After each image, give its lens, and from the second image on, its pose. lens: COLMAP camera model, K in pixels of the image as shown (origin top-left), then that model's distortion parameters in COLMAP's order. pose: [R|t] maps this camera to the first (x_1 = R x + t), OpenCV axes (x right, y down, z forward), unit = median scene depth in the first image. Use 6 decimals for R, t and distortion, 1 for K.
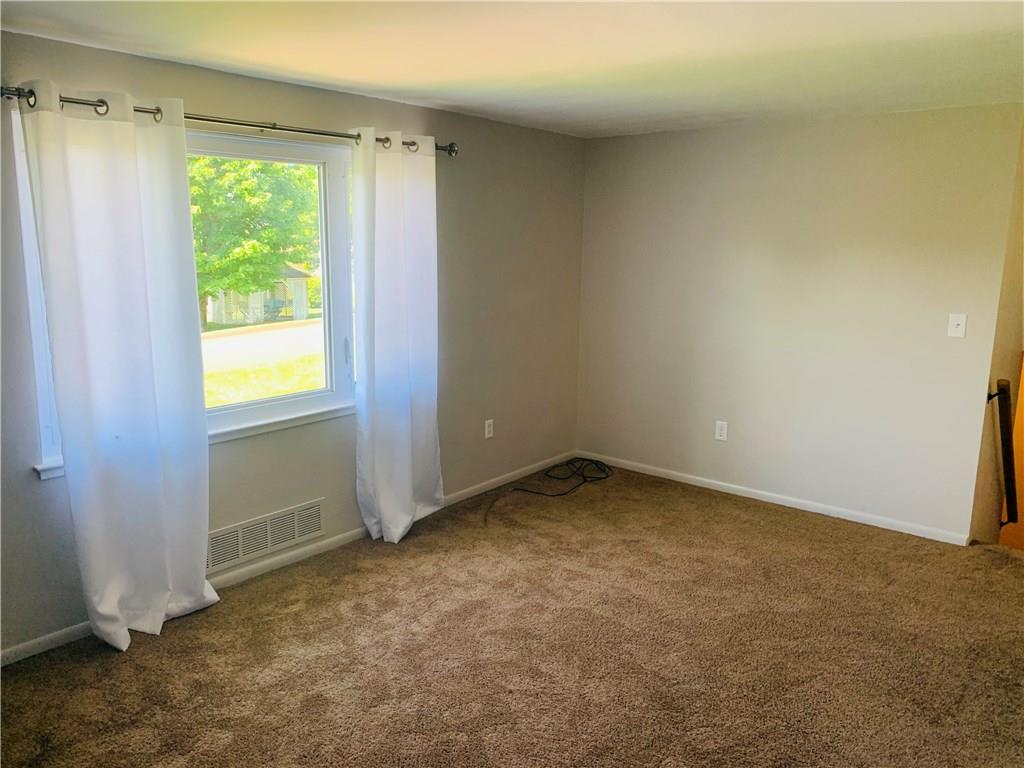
lens RADIAL K [[782.1, 0, 514.1], [0, 782.1, 378.5], [0, 0, 1]] dist [0.040411, -0.054823]
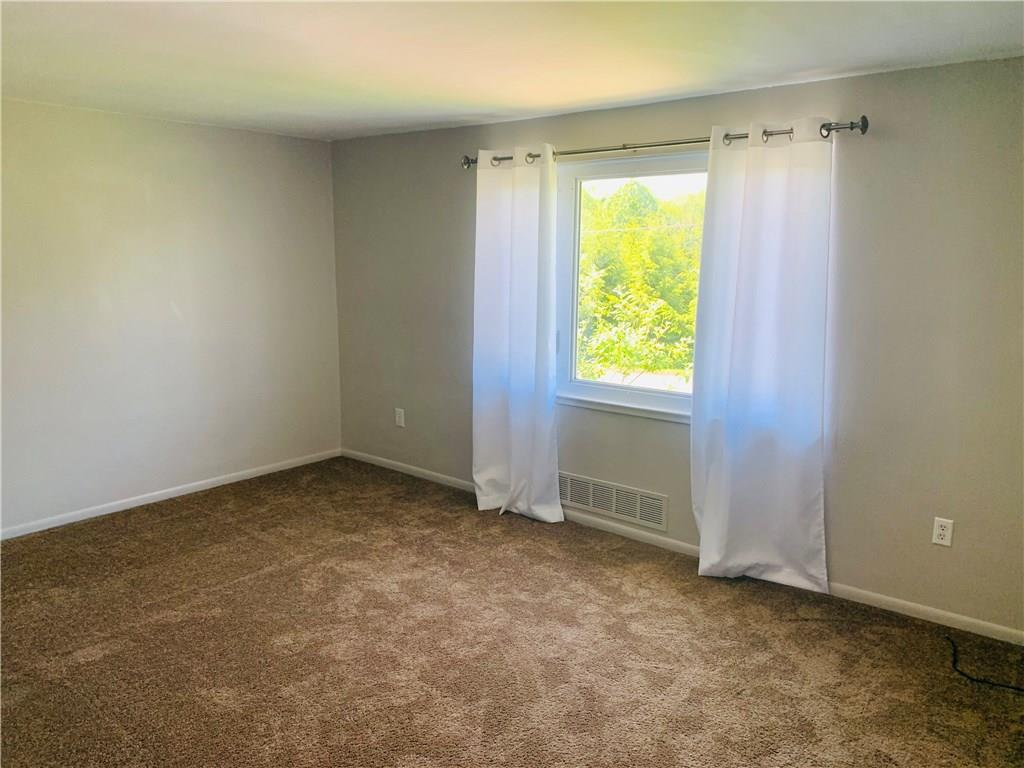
lens RADIAL K [[782.1, 0, 514.1], [0, 782.1, 390.1], [0, 0, 1]] dist [0.040411, -0.054823]
pose [[-0.012675, 0.165198, -0.986179, 0.761530], [-0.188016, 0.968273, 0.164615, -0.116555], [0.982084, 0.187504, 0.018787, 0.763101]]
